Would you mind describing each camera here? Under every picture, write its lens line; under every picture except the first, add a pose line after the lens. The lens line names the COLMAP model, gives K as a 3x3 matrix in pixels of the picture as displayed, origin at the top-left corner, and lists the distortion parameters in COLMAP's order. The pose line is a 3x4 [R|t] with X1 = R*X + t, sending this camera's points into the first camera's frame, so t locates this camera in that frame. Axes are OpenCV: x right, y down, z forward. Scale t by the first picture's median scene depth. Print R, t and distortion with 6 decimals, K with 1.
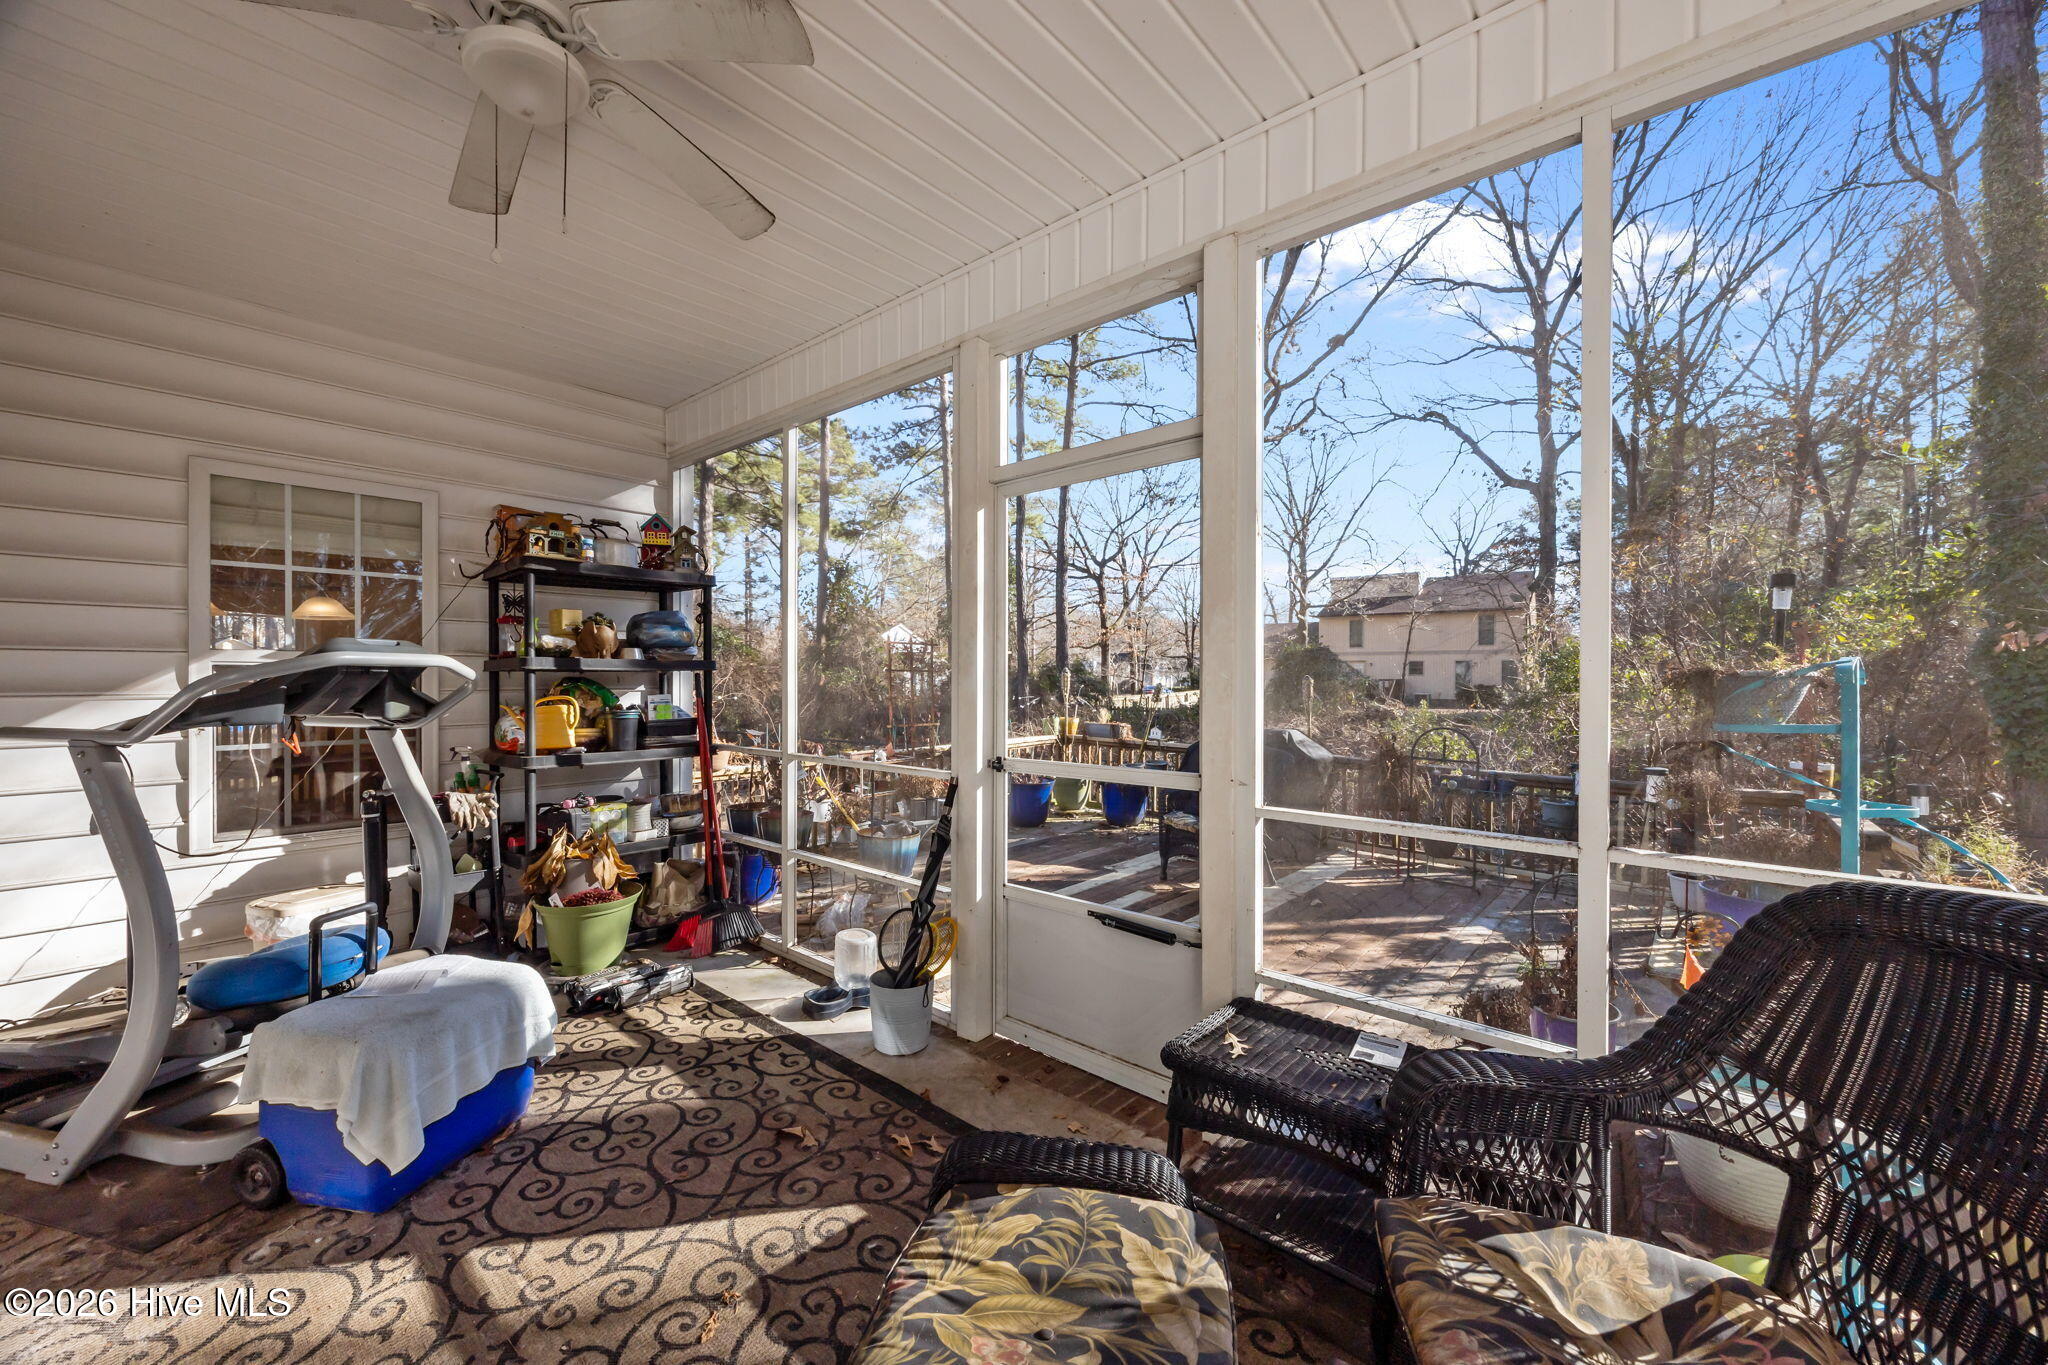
lens RADIAL K [[782.7, 0, 1025.8], [0, 782.7, 679.9], [0, 0, 1]] dist [0.000022, -0.000887]
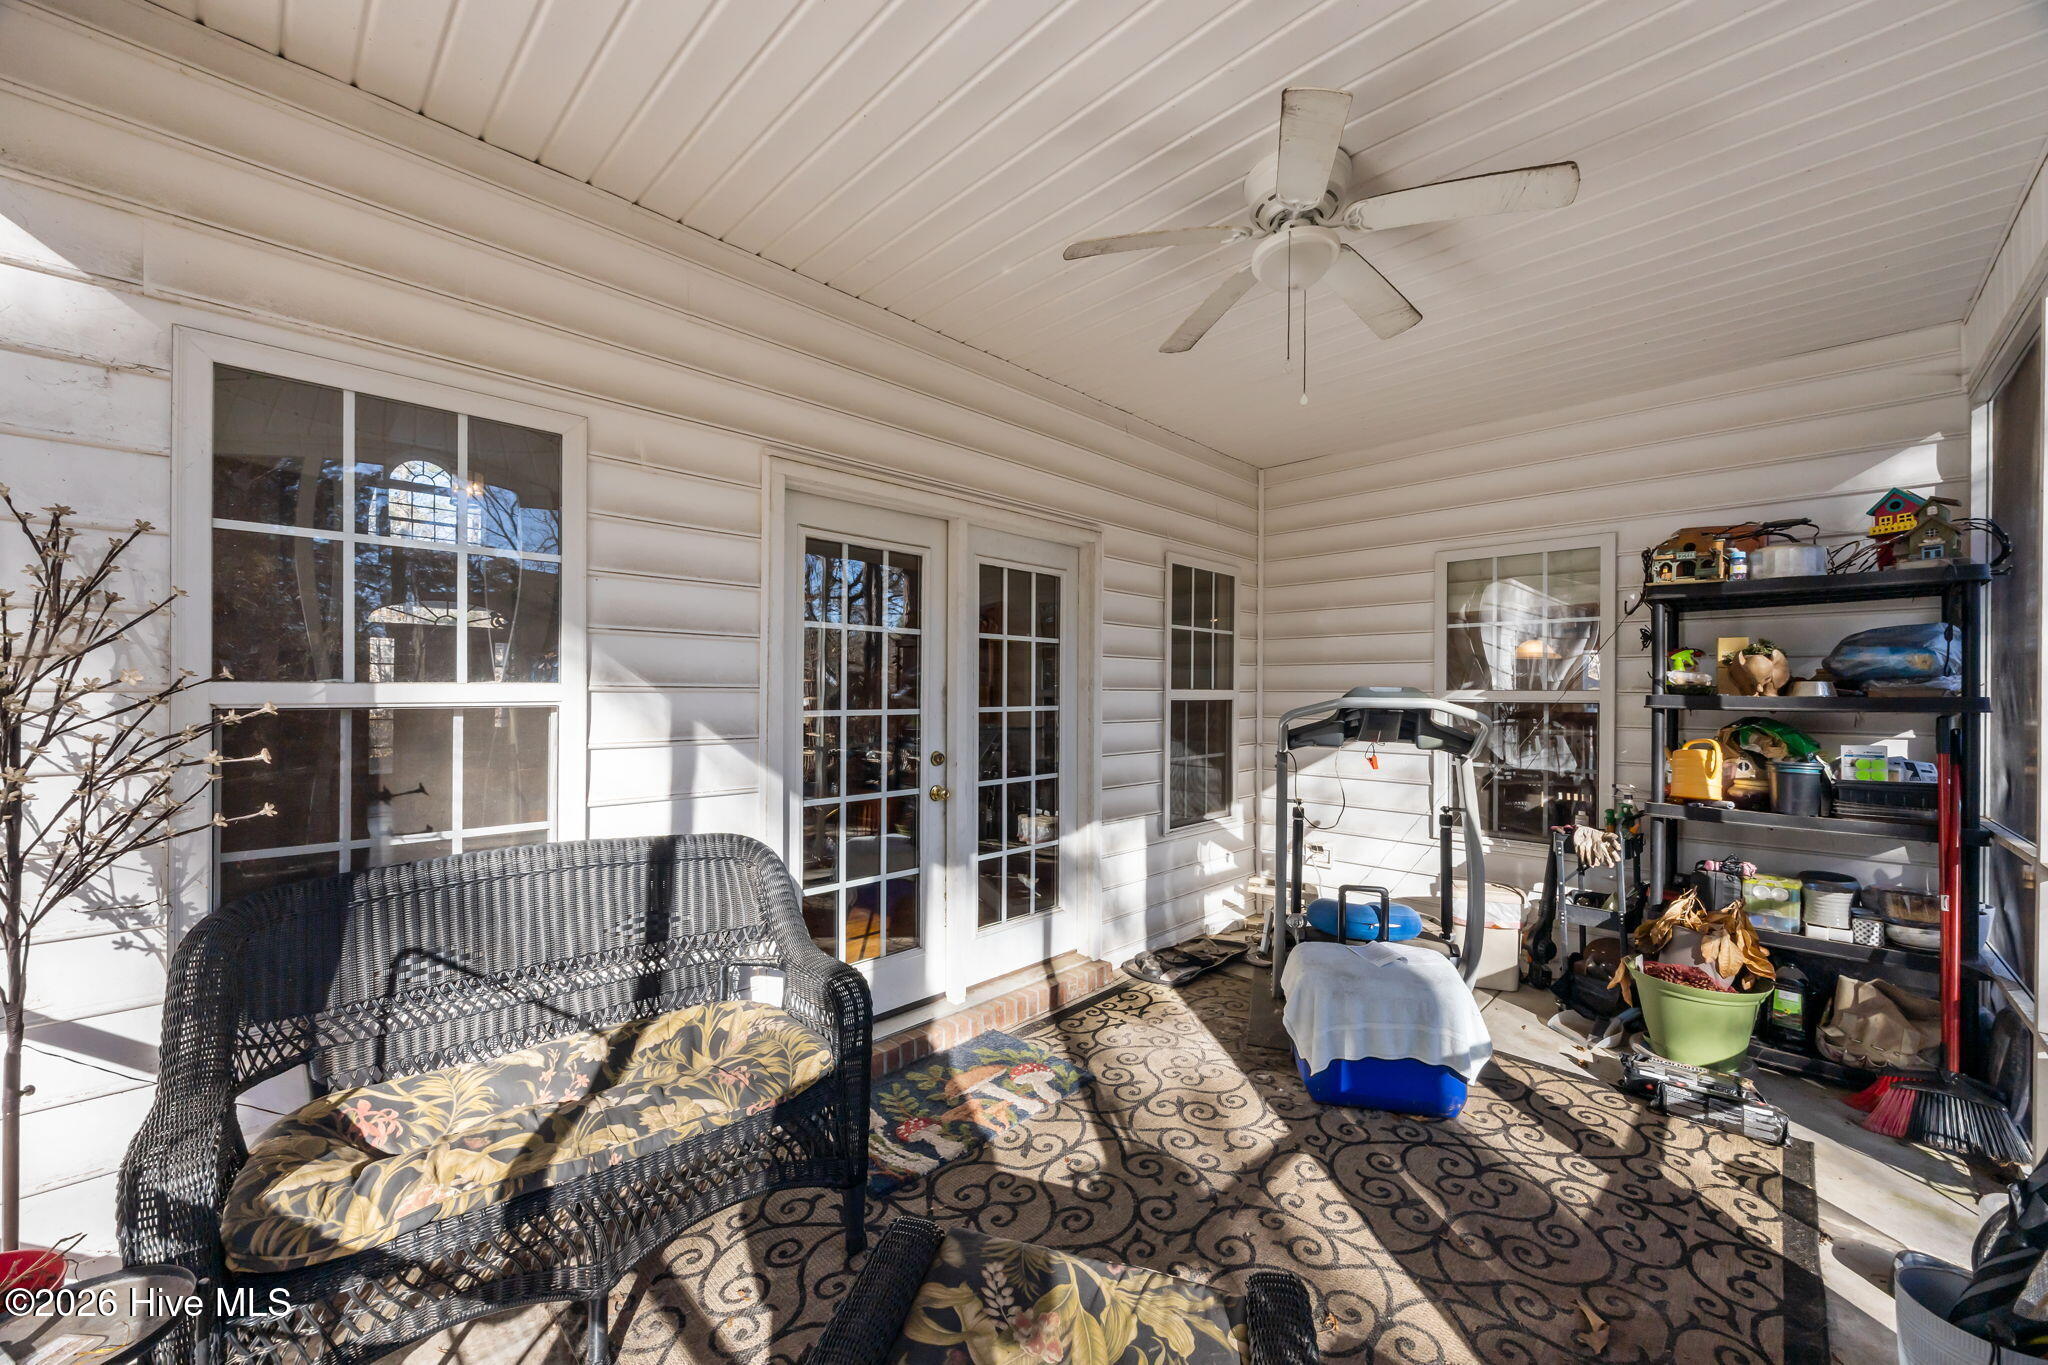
lens RADIAL K [[778.3, 0, 1018.6], [0, 778.3, 692.5], [0, 0, 1]] dist [-0.000180, -0.000564]
pose [[-0.071208, -0.000468, -0.997461, 0.402144], [-0.011011, 0.999939, 0.000317, -0.028922], [0.997401, 0.011005, -0.071209, 0.377028]]
